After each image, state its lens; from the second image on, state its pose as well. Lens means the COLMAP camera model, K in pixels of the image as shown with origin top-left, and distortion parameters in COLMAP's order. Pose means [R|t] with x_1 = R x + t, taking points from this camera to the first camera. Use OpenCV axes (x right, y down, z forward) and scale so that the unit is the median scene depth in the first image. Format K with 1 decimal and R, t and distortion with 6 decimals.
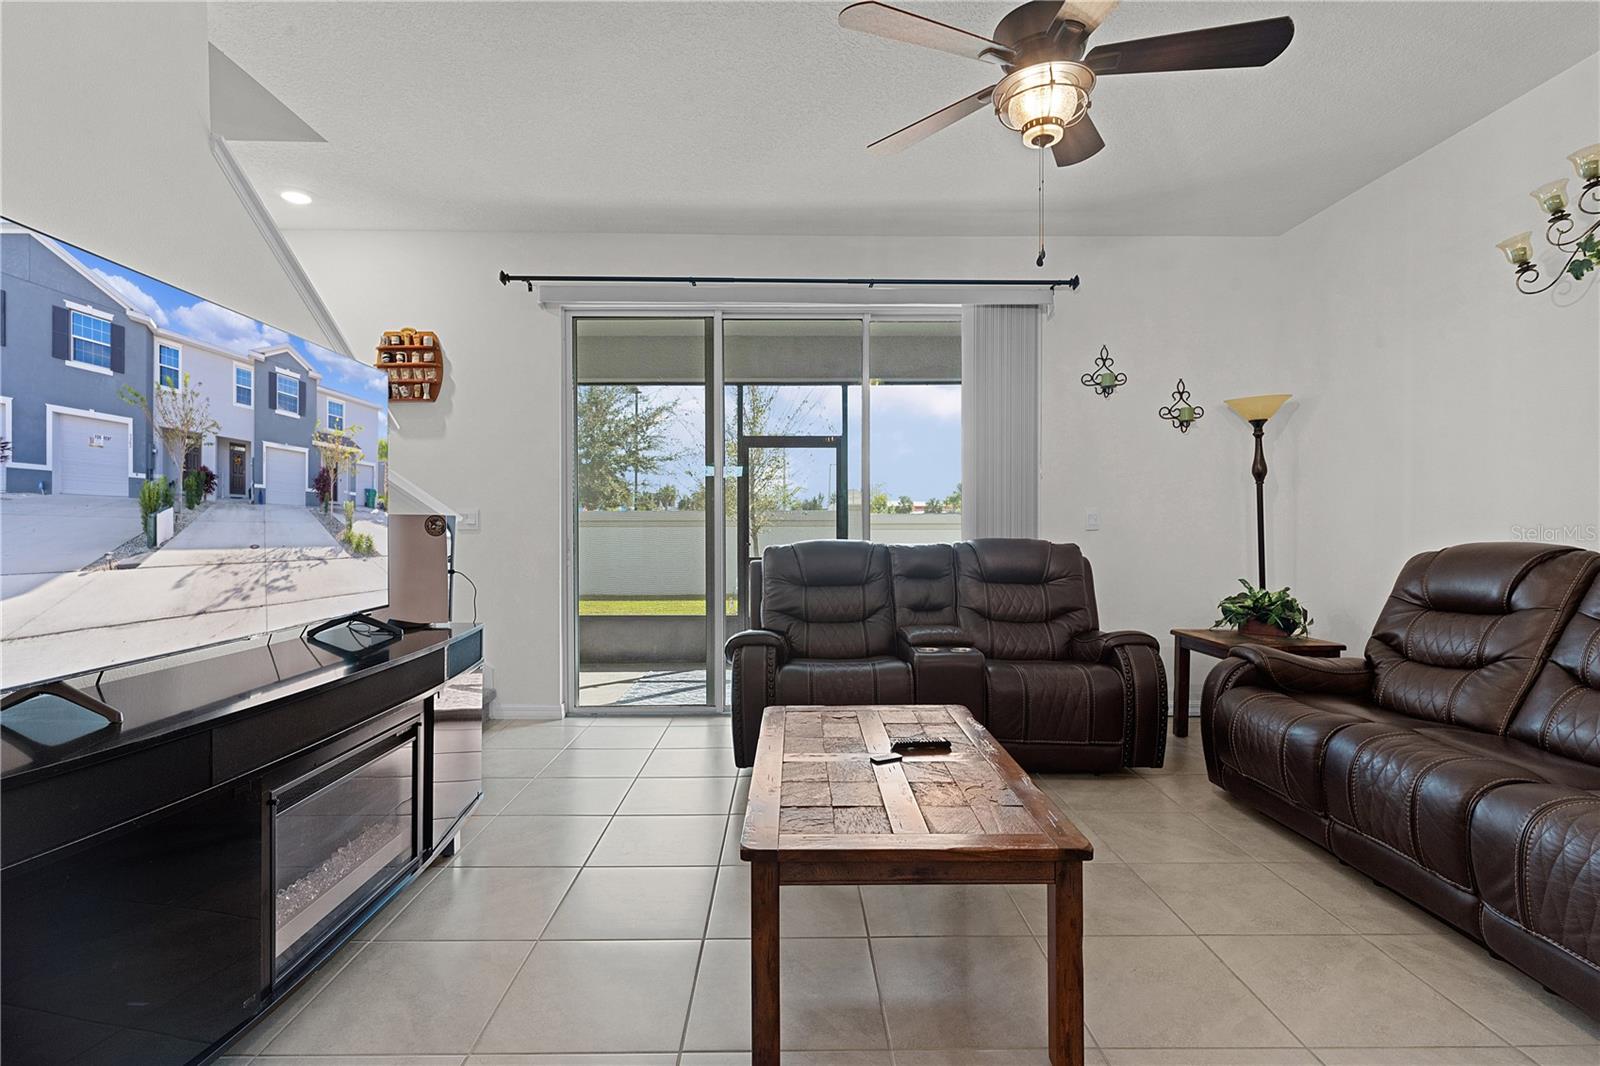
lens RADIAL K [[774.2, 0, 795.9], [0, 774.2, 528.4], [0, 0, 1]] dist [0.001281, 0.000901]
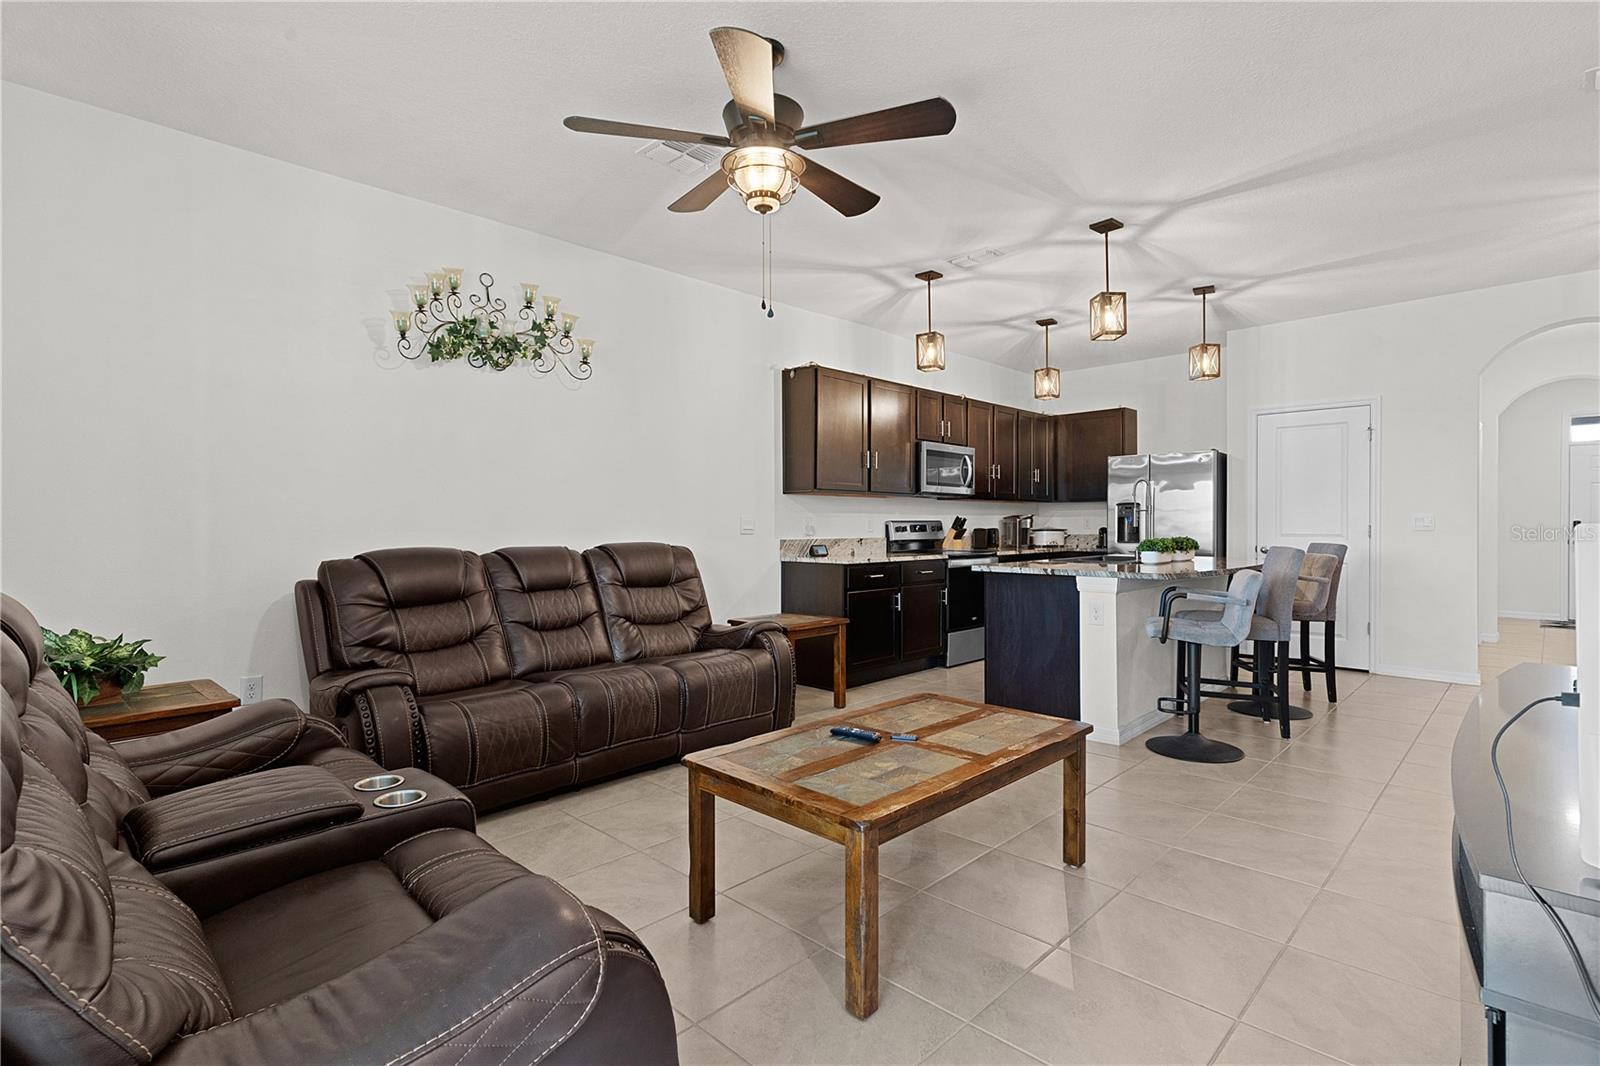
lens RADIAL K [[774.2, 0, 795.9], [0, 774.2, 528.4], [0, 0, 1]] dist [0.001281, 0.000901]
pose [[-0.705712, -0.001471, 0.708498, -0.505035], [0.008339, 0.999911, 0.010383, -0.025634], [-0.708450, 0.013235, -0.705637, 1.655951]]
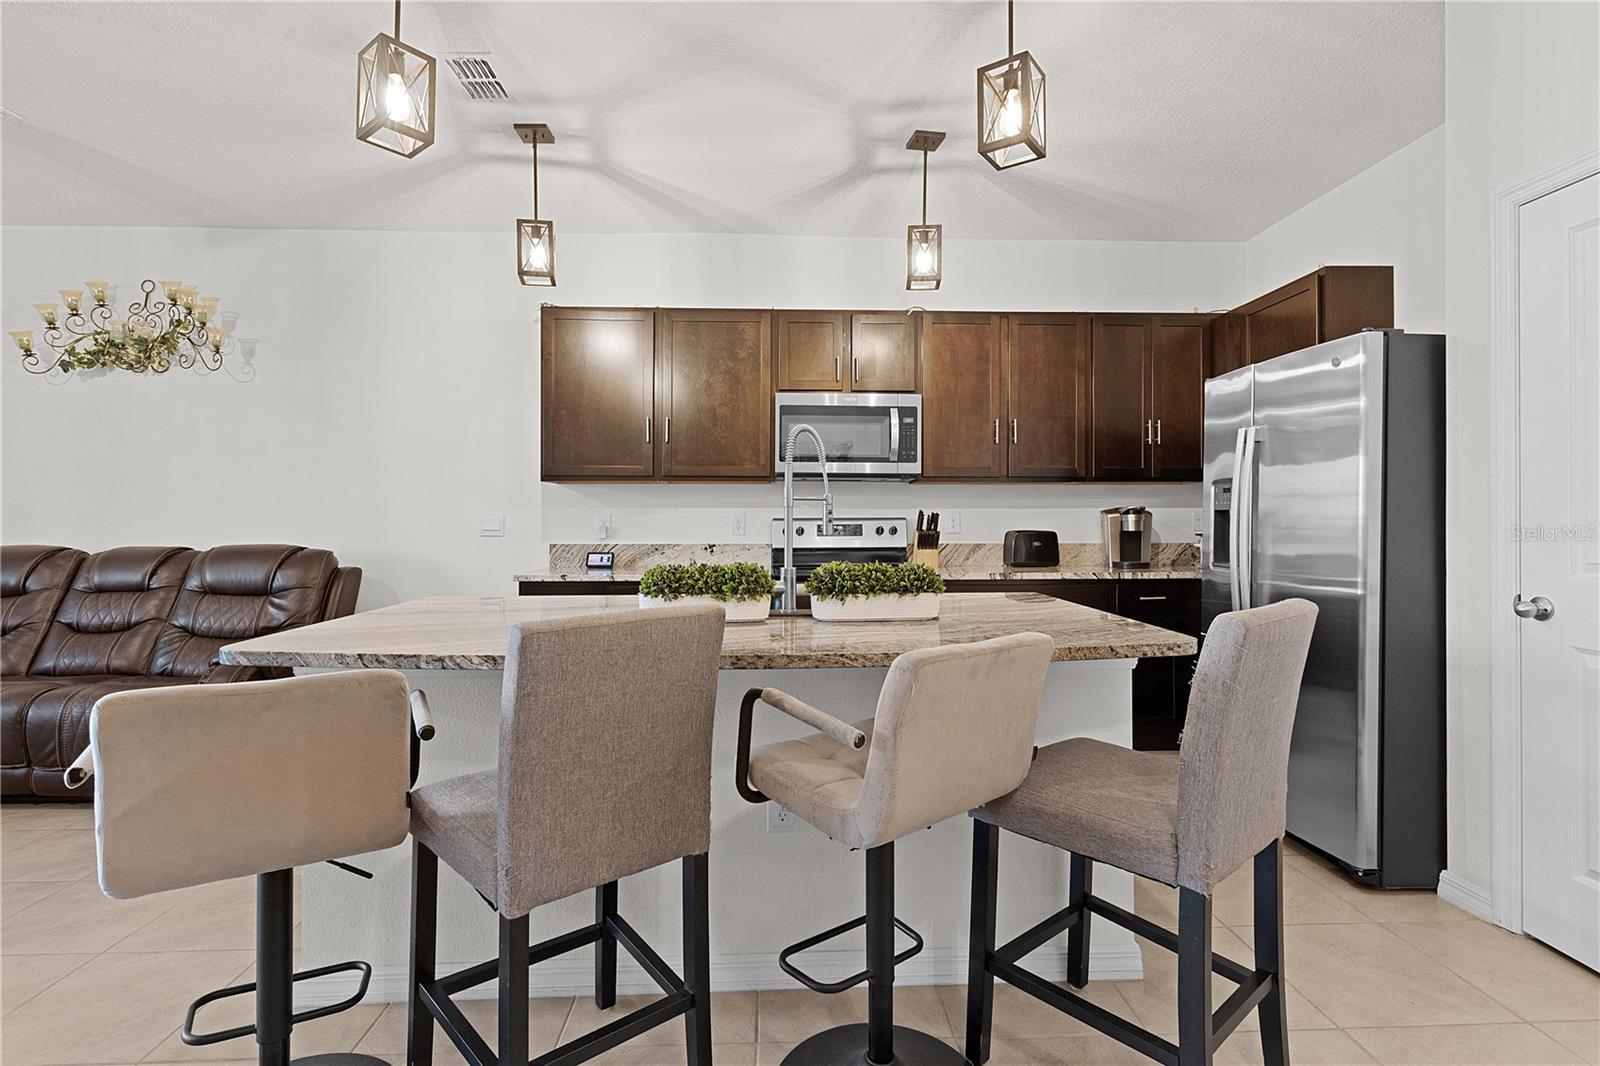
lens RADIAL K [[773.7, 0, 797.4], [0, 773.7, 516.9], [0, 0, 1]] dist [0.002171, 0.000231]
pose [[-0.025644, 0.002390, 0.999668, -0.606053], [0.009124, 0.999956, -0.002157, -0.020718], [-0.999630, 0.009066, -0.025664, -0.437029]]
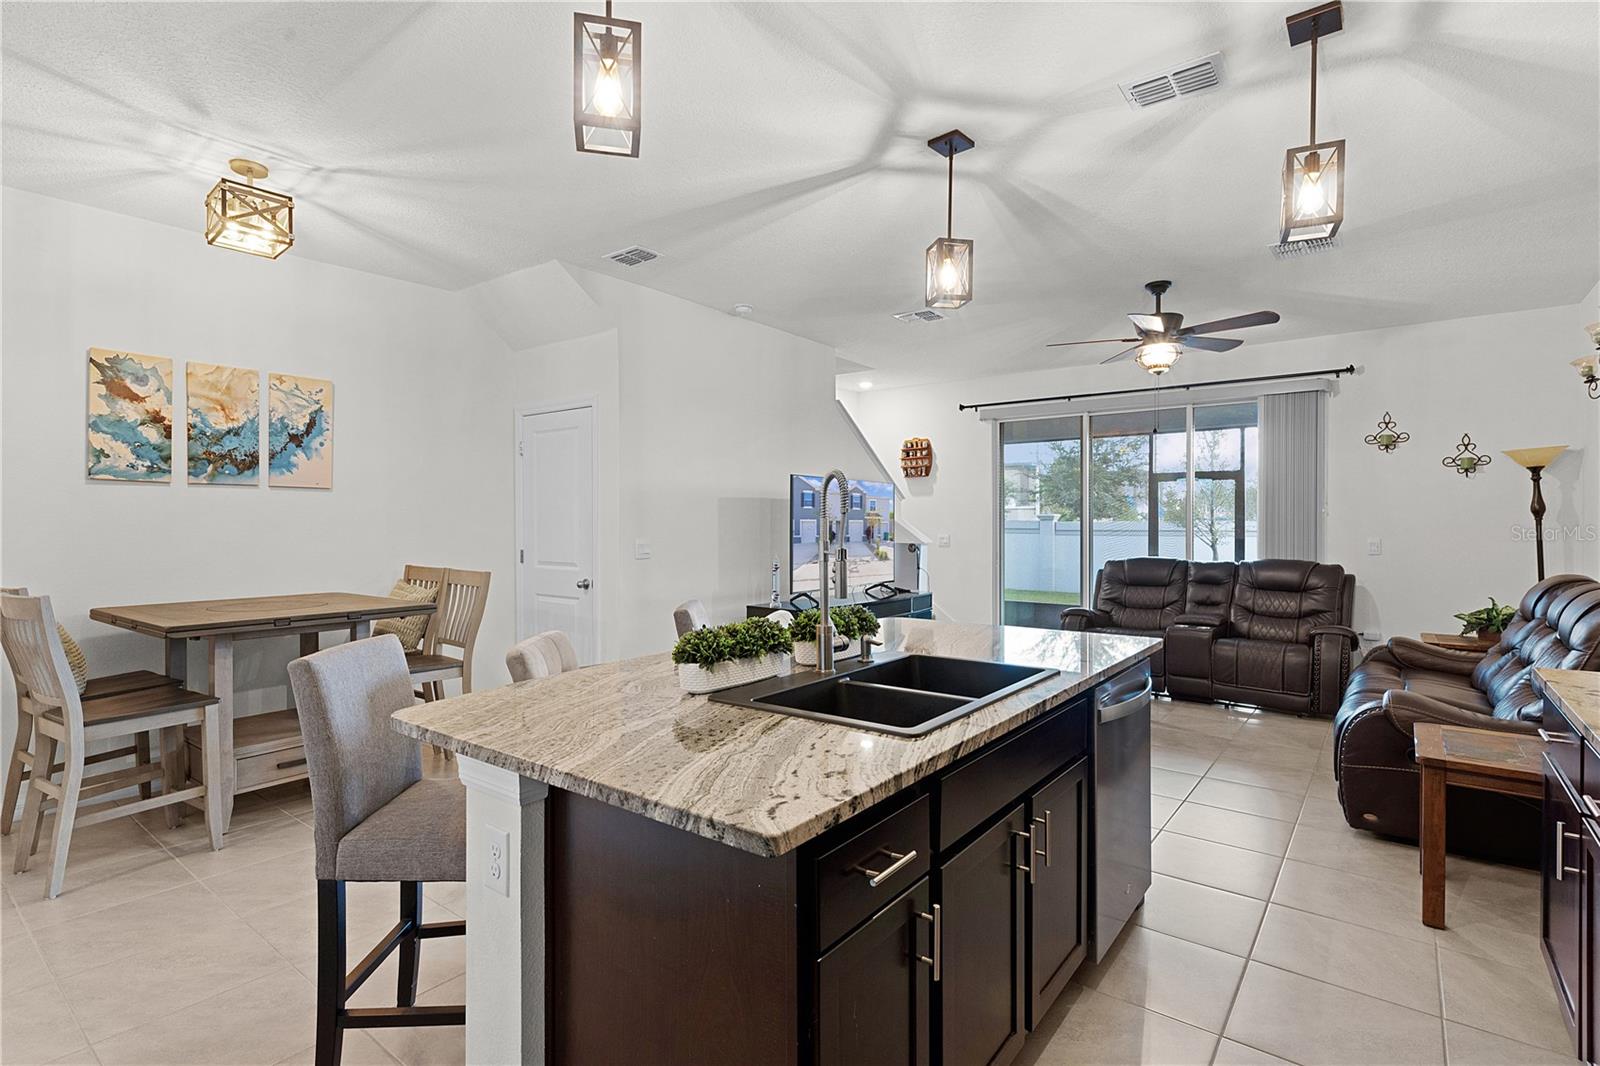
lens RADIAL K [[767.1, 0, 800.0], [0, 767.1, 533.0], [0, 0, 1]] dist [0.001682, 0.000128]
pose [[0.780487, 0.009036, -0.625107, 0.794141], [-0.005543, 0.999956, 0.007534, -0.070059], [0.625148, -0.002416, 0.780502, -1.121151]]
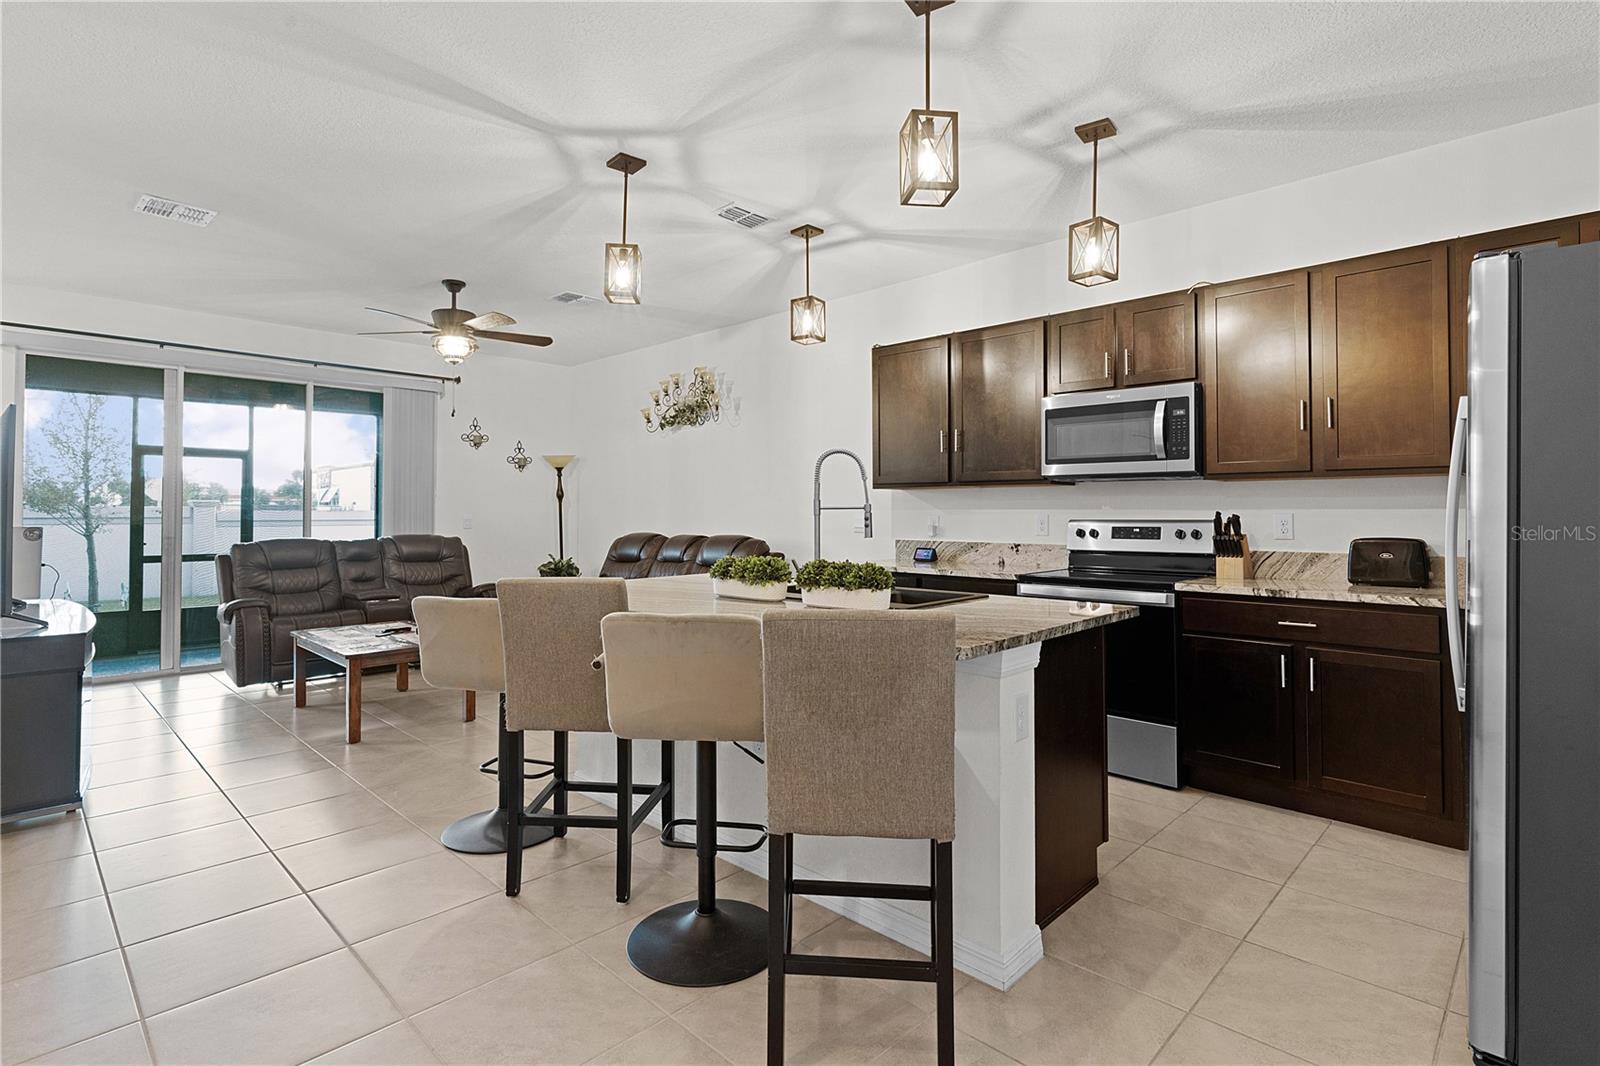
lens RADIAL K [[781.4, 0, 798.9], [0, 781.4, 498.3], [0, 0, 1]] dist [0.002156, 0.000000]
pose [[0.707710, 0.014238, 0.706360, -0.540112], [0.005558, 0.999654, -0.025717, -0.028236], [-0.706481, 0.022126, 0.707386, -1.241246]]
